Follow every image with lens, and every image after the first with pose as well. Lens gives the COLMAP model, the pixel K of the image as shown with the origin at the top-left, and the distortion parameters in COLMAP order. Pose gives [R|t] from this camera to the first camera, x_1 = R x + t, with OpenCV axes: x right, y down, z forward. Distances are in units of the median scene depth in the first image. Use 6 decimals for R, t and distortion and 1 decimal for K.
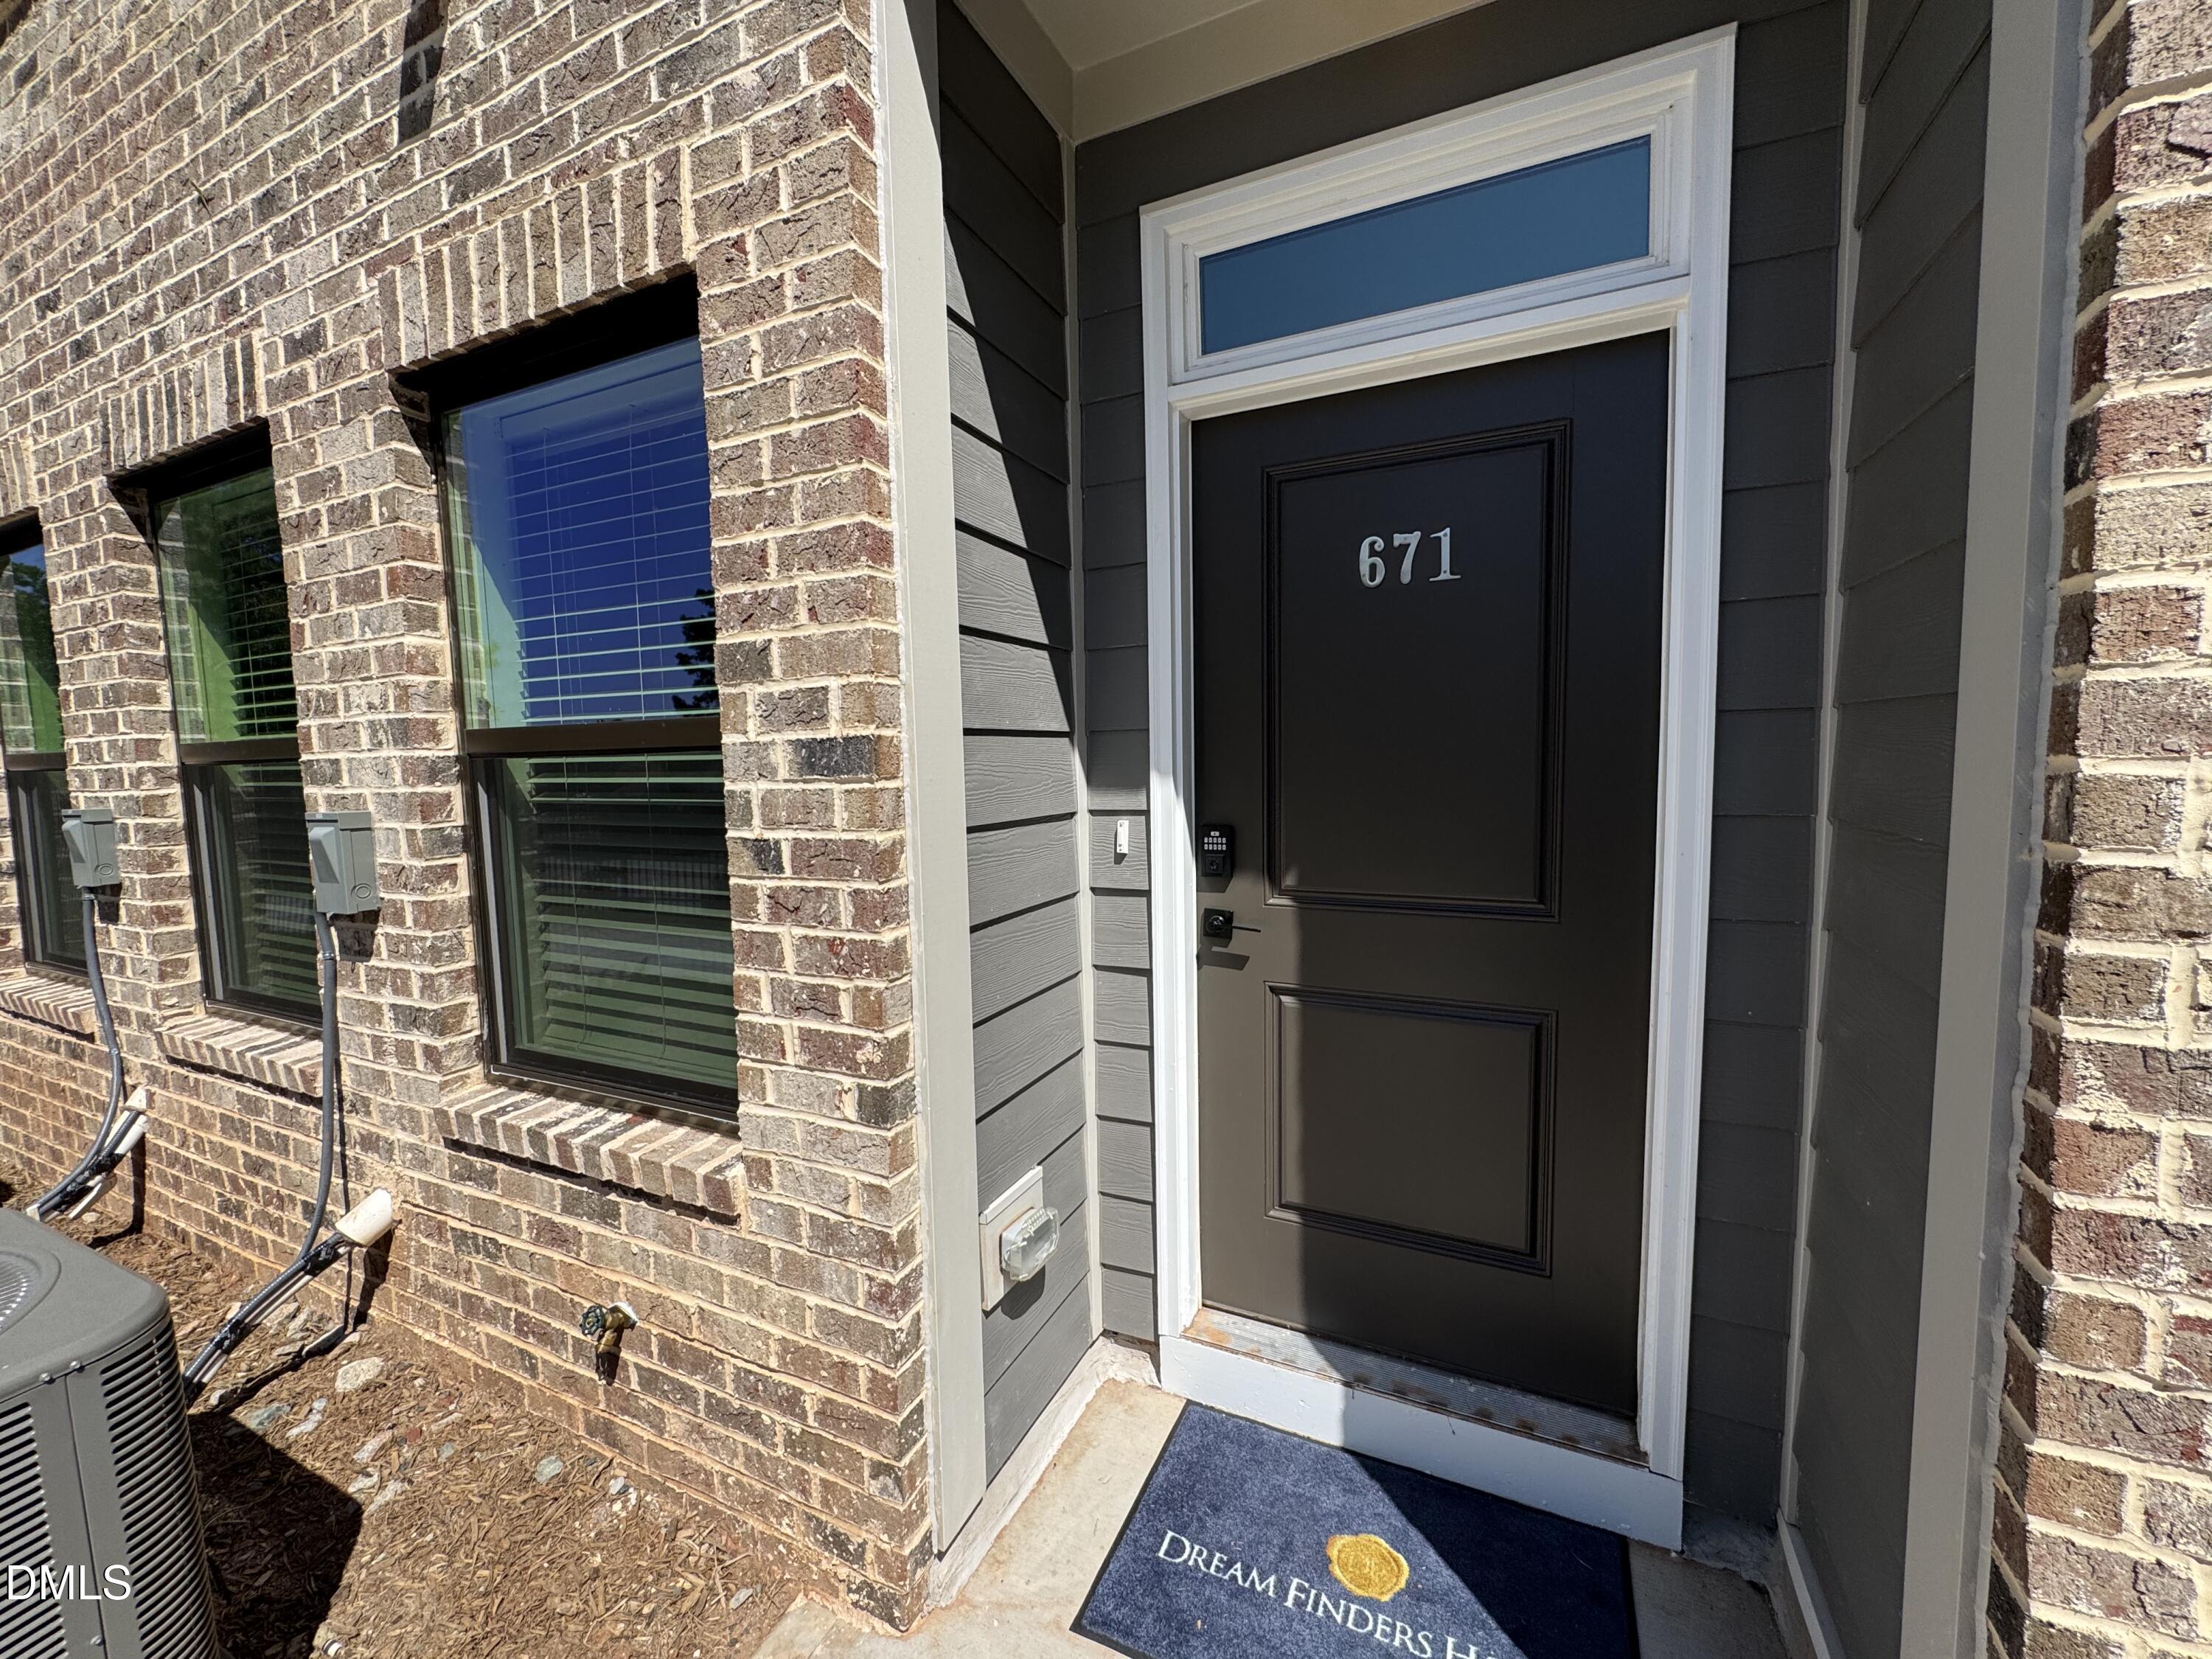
lens RADIAL K [[885.9, 0, 1101.5], [0, 885.9, 828.1], [0, 0, 1]] dist [-0.003113, 0.000921]
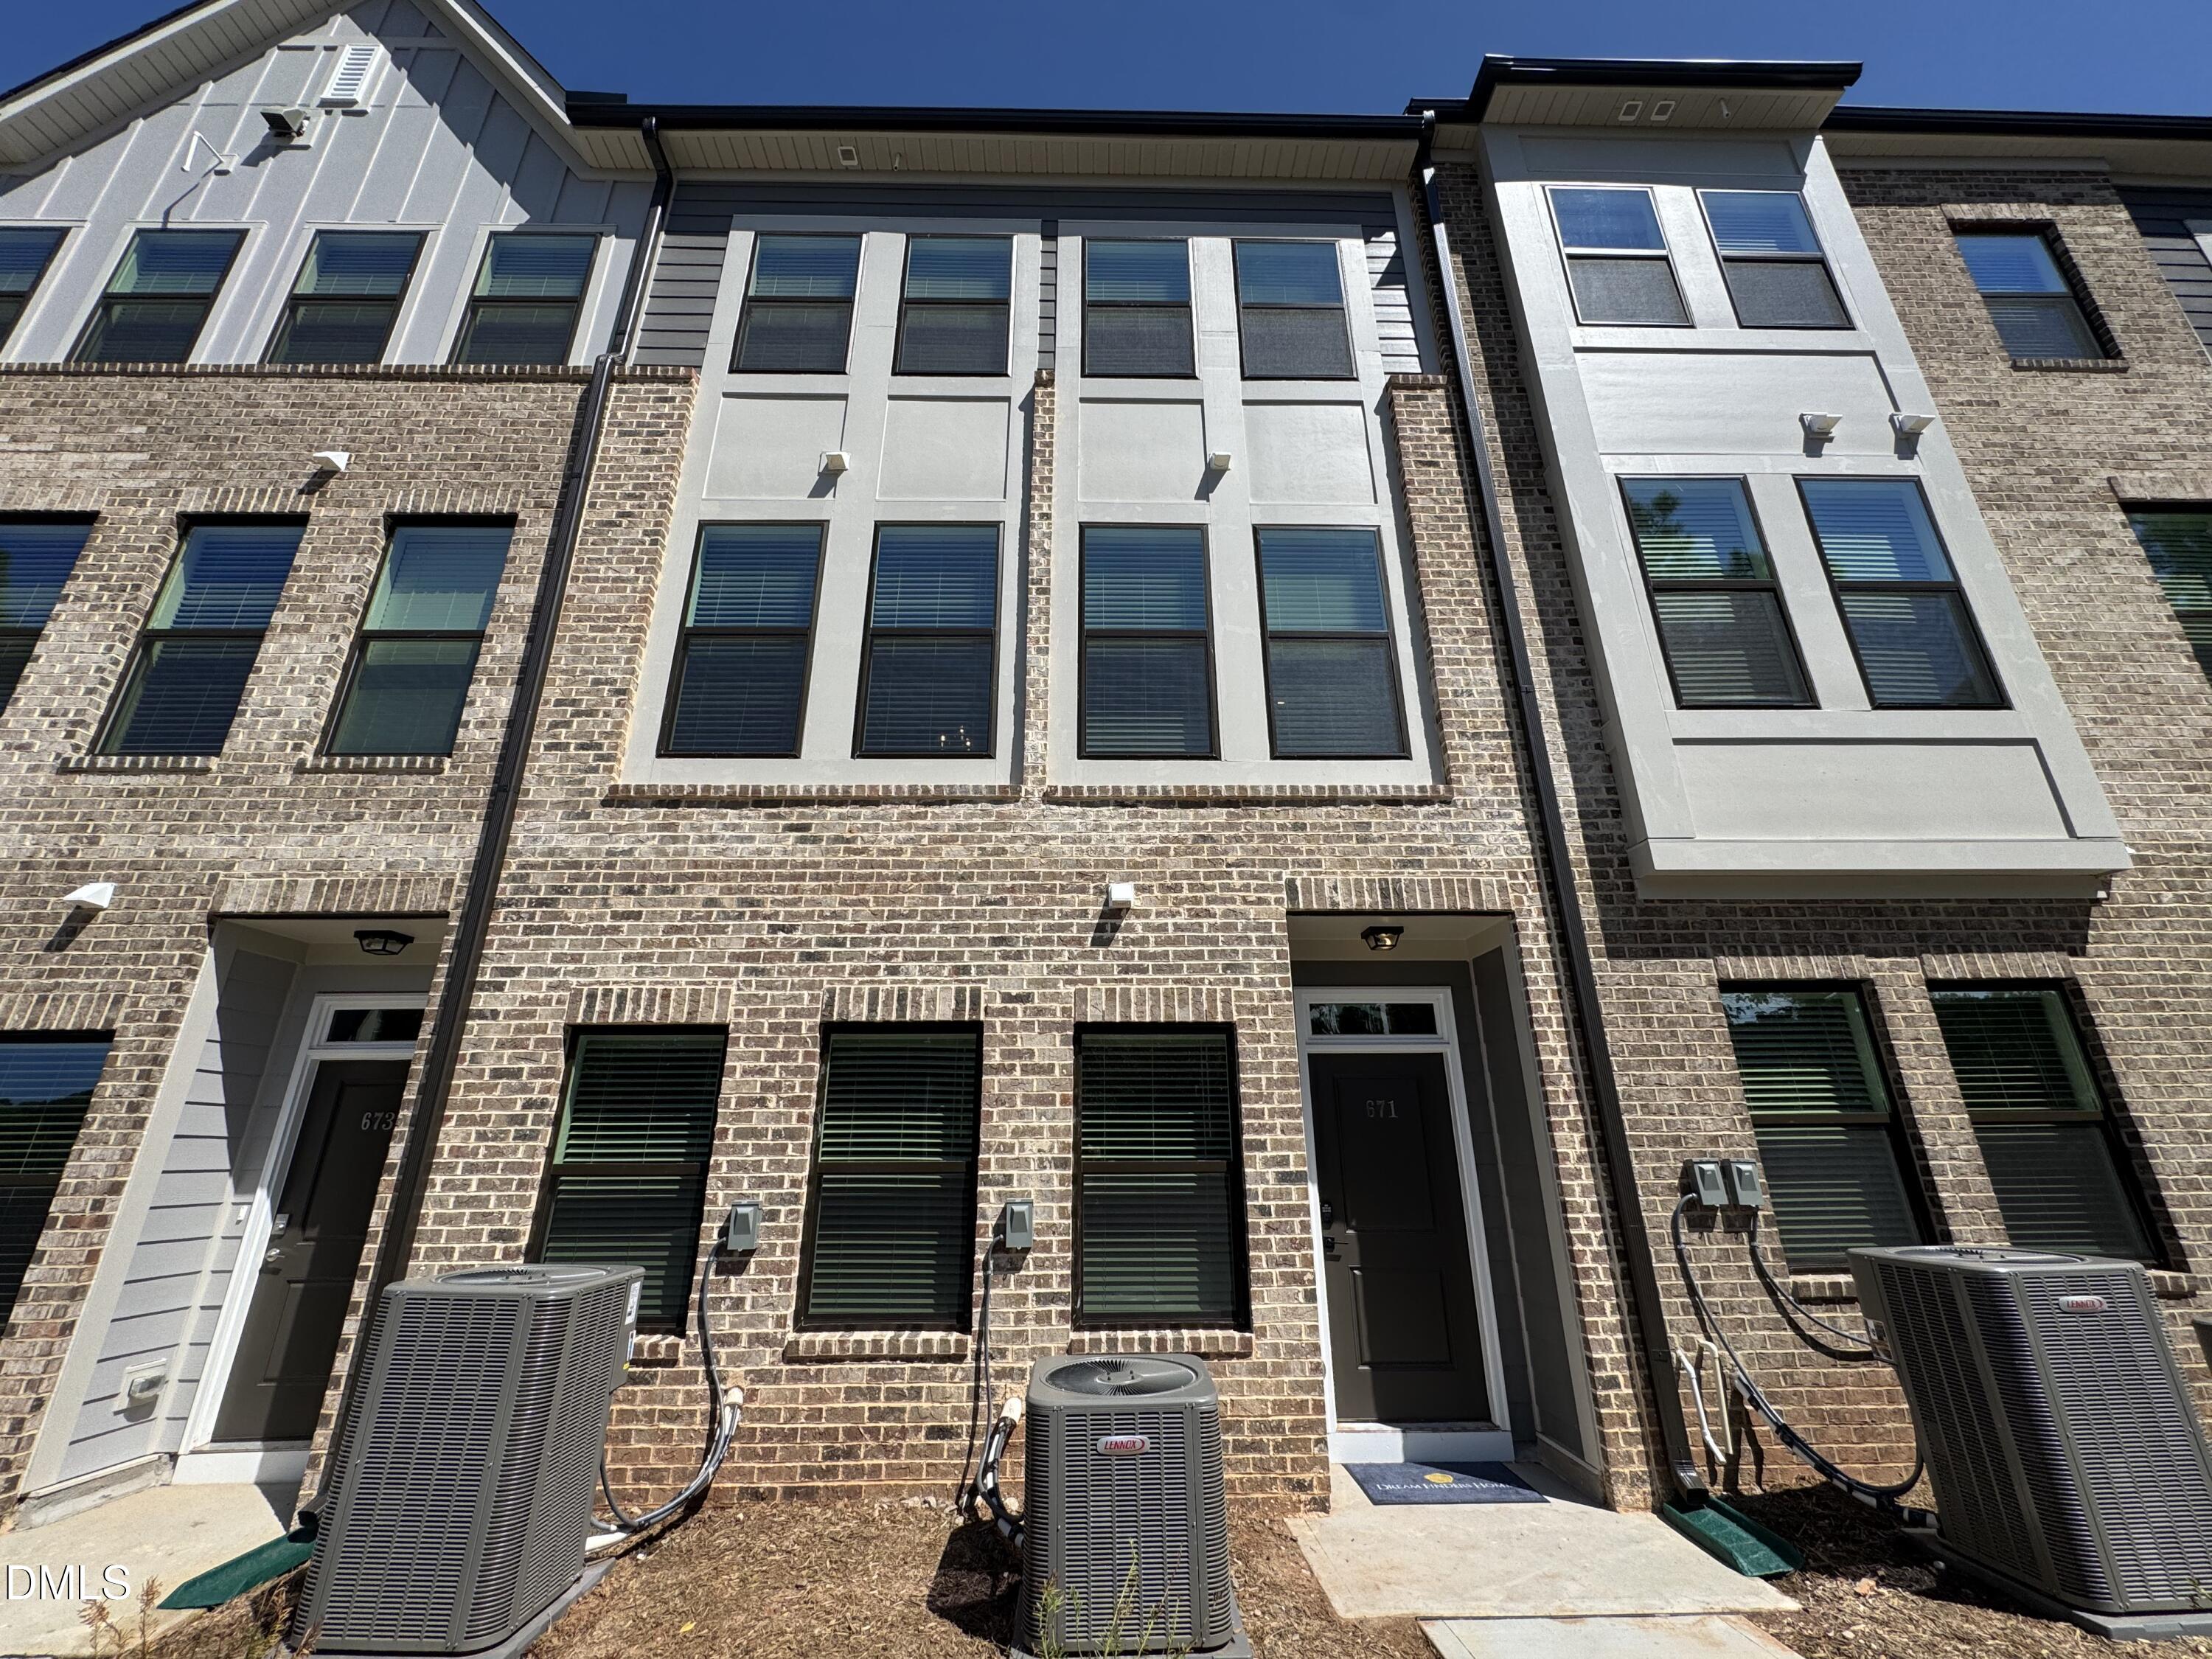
lens RADIAL K [[885.9, 0, 1107.1], [0, 885.9, 825.4], [0, 0, 1]] dist [-0.003113, 0.000921]
pose [[0.896323, 0.168522, 0.410129, -2.394808], [0.022144, 0.906792, -0.420997, 0.102001], [-0.442849, 0.386431, 0.809046, -1.810684]]
